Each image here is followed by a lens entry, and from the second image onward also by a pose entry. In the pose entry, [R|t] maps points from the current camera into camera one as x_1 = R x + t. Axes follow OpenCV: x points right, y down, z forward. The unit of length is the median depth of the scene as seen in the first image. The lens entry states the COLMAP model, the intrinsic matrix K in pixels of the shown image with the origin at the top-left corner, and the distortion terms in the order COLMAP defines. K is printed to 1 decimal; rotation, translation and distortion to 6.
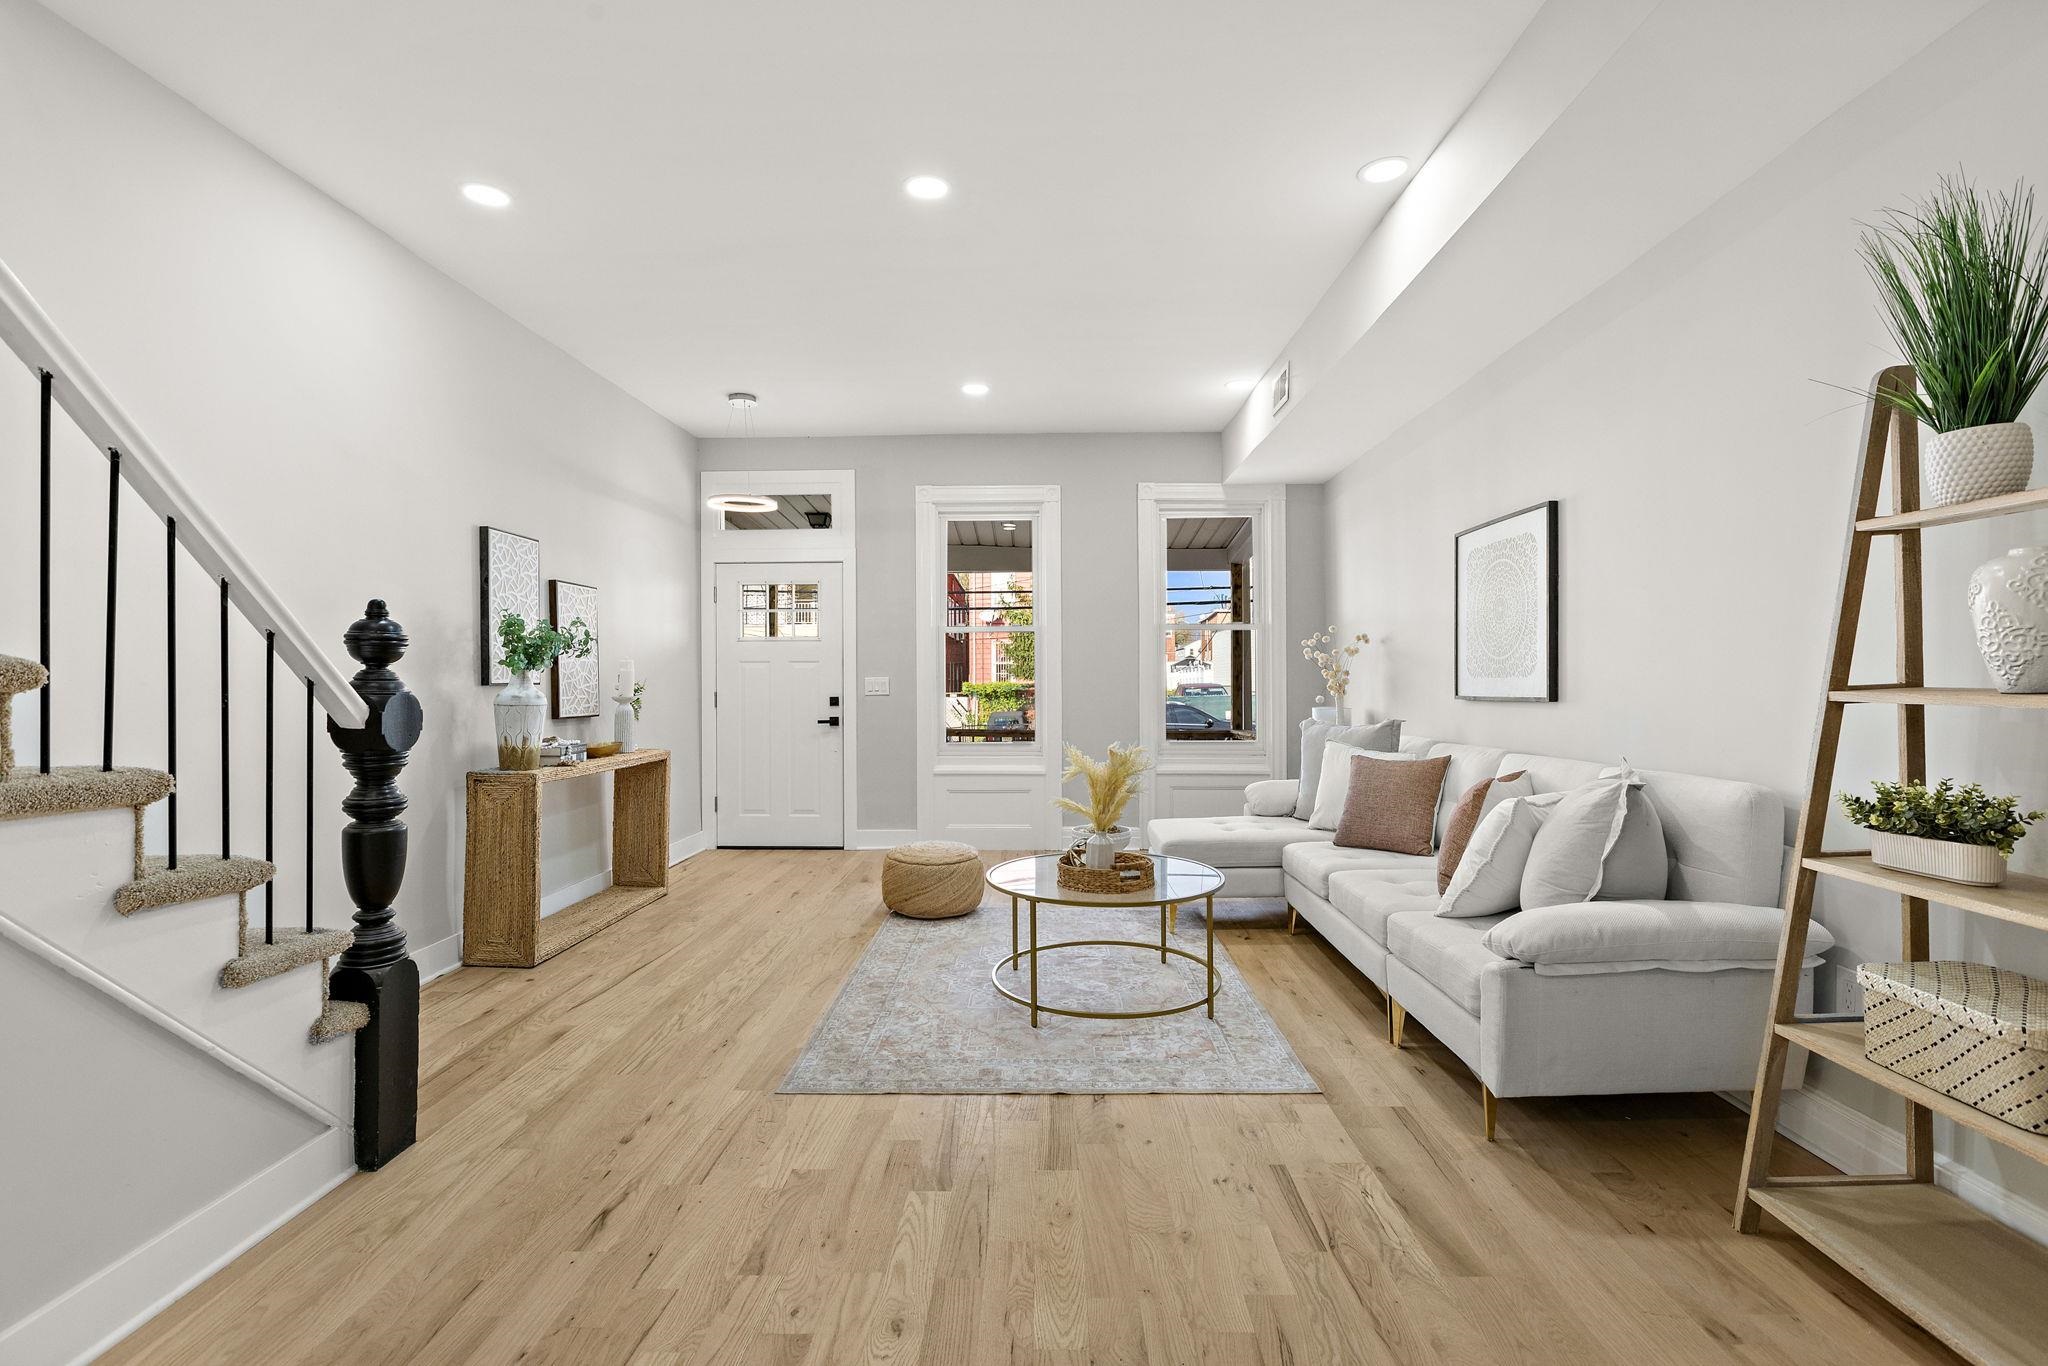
lens RADIAL K [[917.9, 0, 1027.7], [0, 917.9, 680.1], [0, 0, 1]] dist [-0.003798, -0.000317]
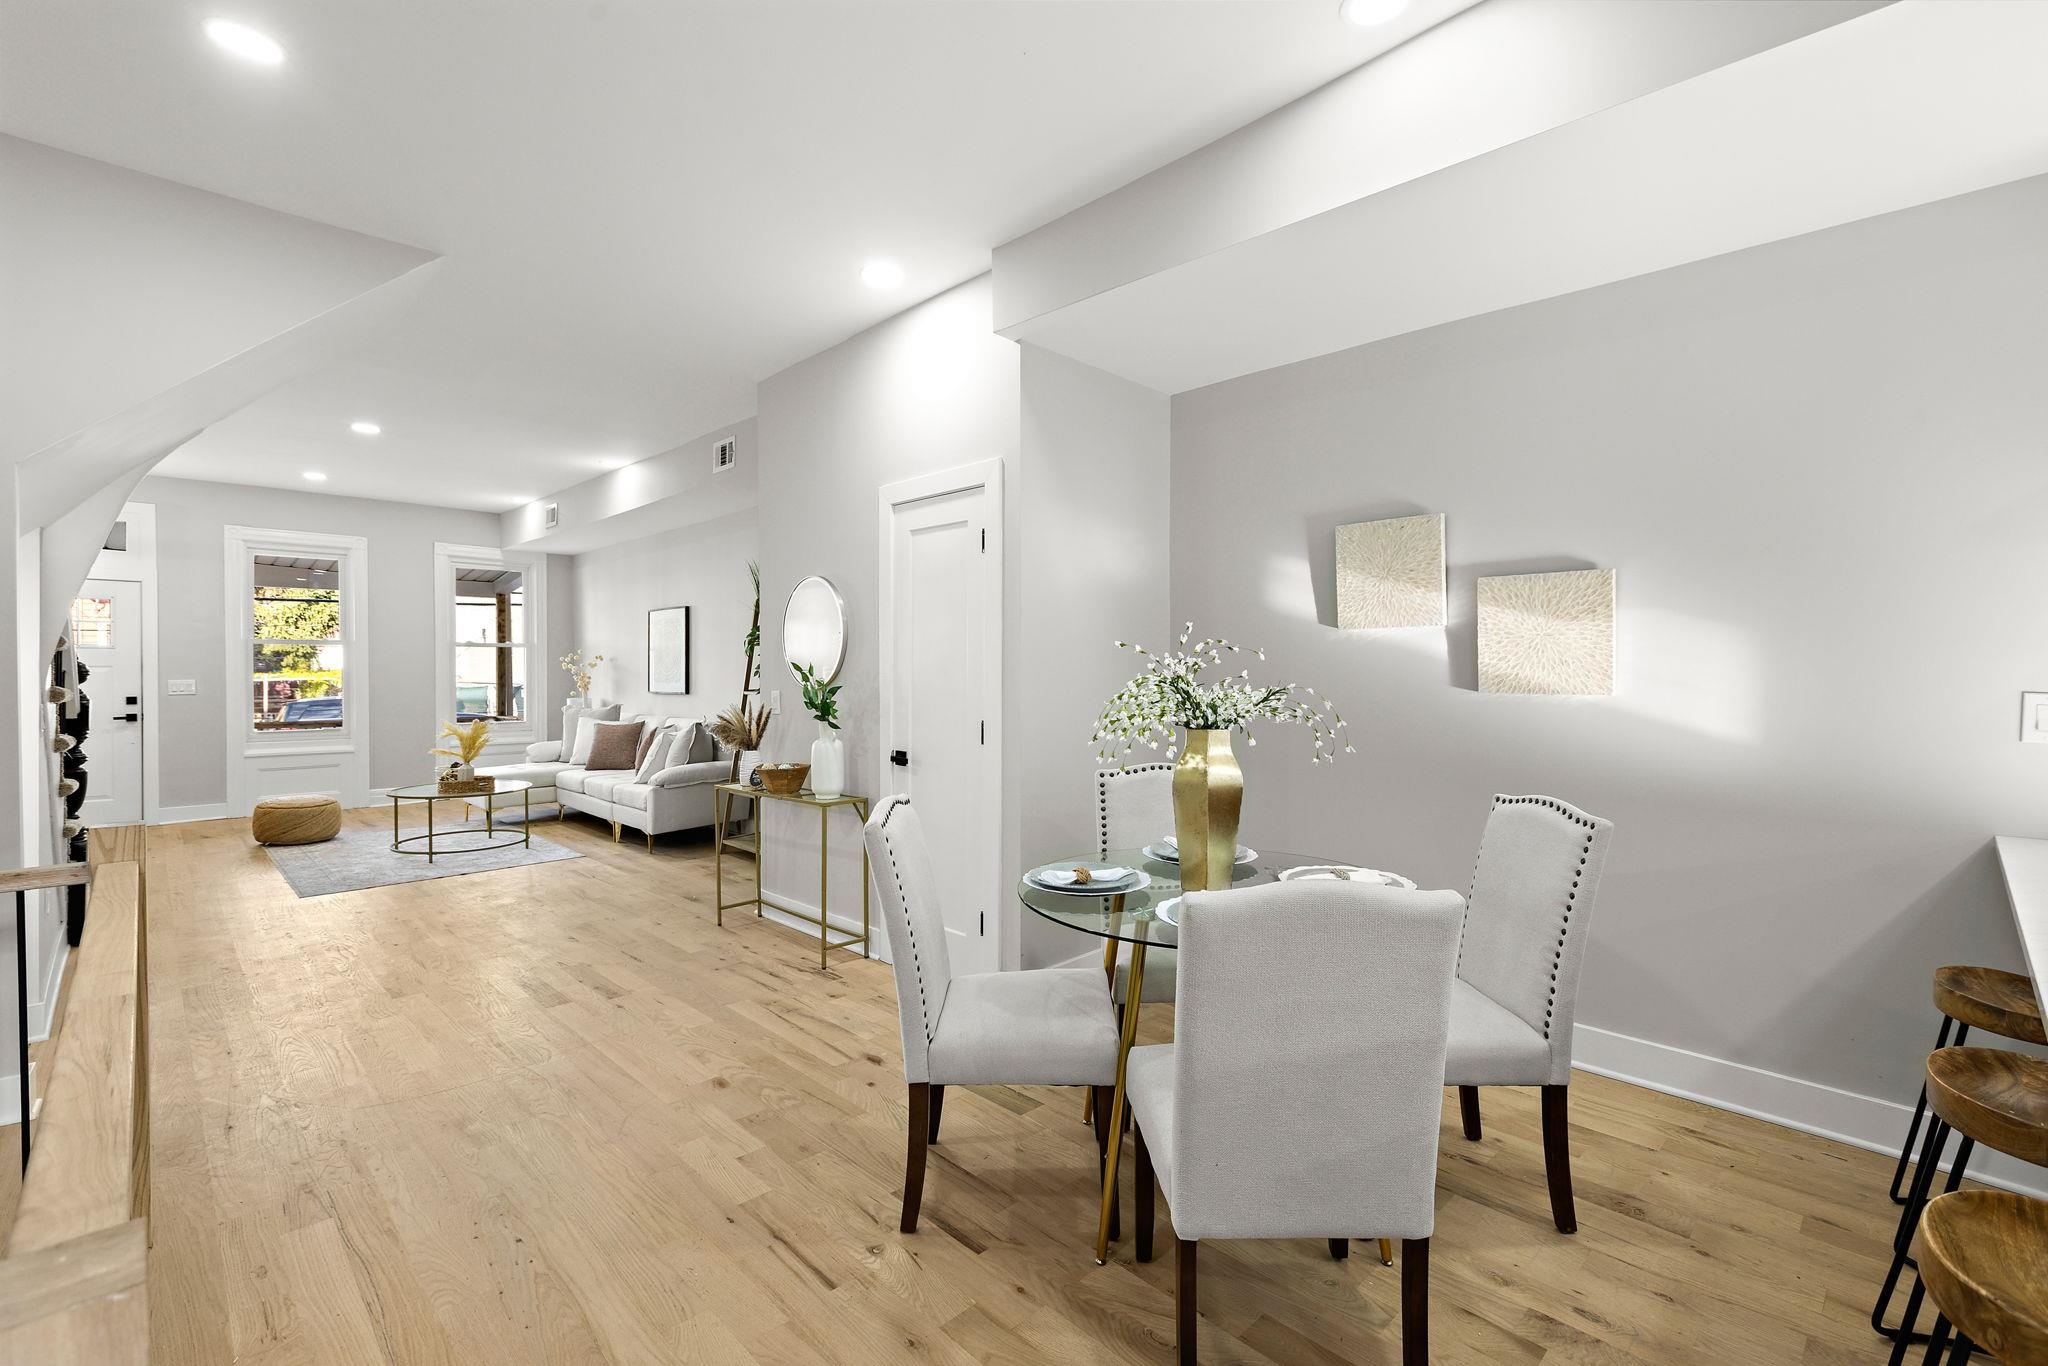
lens RADIAL K [[917.9, 0, 1024.0], [0, 917.9, 677.6], [0, 0, 1]] dist [-0.003798, -0.000317]
pose [[0.701099, -0.002102, 0.713060, -0.344180], [-0.005046, 0.999956, 0.007909, -0.029552], [-0.713046, -0.009143, 0.701058, -0.880543]]
